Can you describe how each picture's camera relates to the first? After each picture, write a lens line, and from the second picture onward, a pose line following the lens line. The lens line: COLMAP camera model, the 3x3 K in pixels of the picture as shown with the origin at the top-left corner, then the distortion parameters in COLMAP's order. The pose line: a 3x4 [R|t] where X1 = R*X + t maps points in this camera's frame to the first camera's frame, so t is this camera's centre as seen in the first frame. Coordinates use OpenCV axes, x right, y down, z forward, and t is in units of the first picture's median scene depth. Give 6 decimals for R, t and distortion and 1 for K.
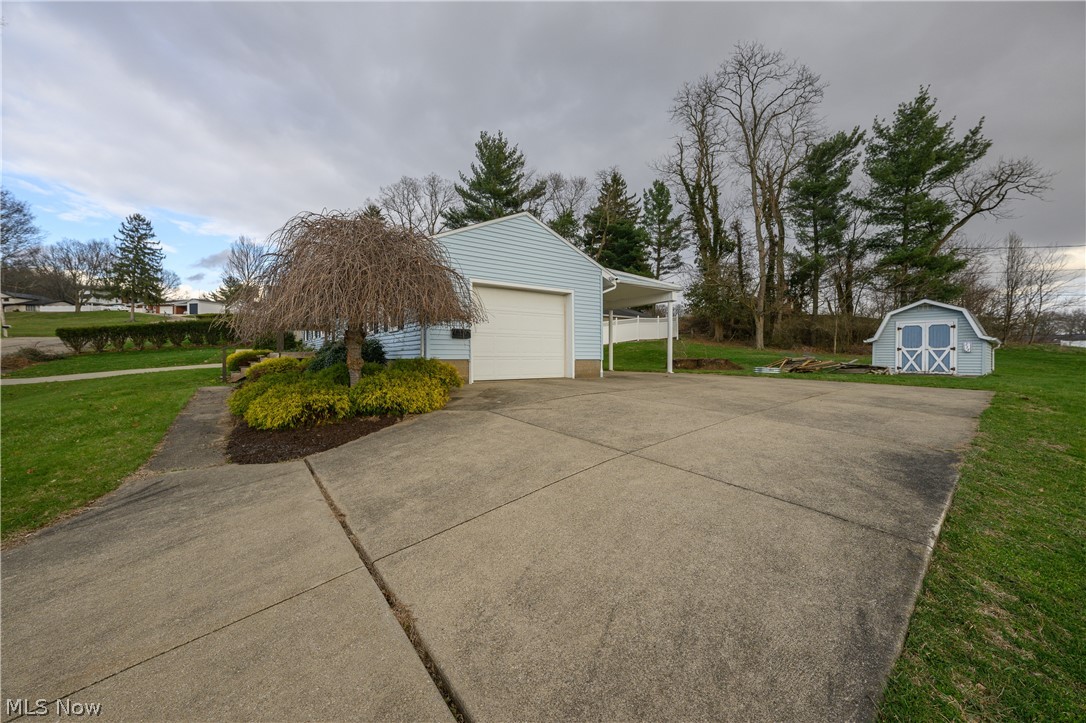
lens RADIAL K [[427.6, 0, 540.6], [0, 427.6, 356.4], [0, 0, 1]] dist [-0.001273, -0.000239]
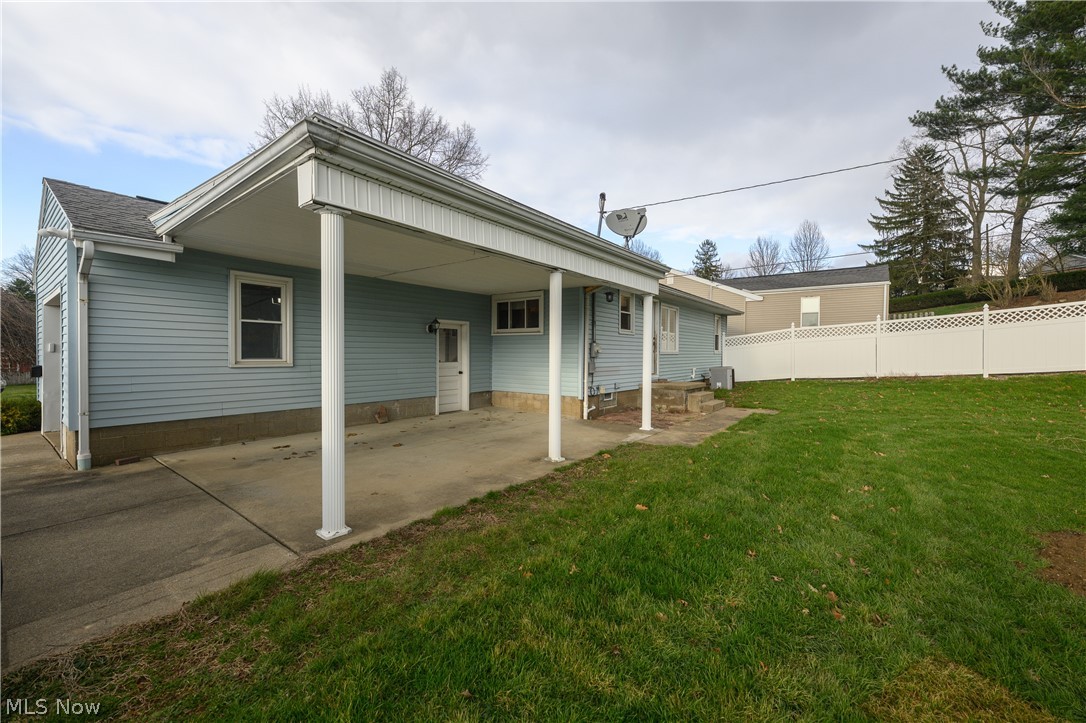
lens RADIAL K [[427.6, 0, 537.9], [0, 427.6, 358.1], [0, 0, 1]] dist [-0.001273, -0.000239]
pose [[0.305504, 0.013385, -0.952097, 0.208521], [-0.001453, 0.999907, 0.013591, -0.021598], [0.952190, -0.002769, 0.305495, 0.392780]]
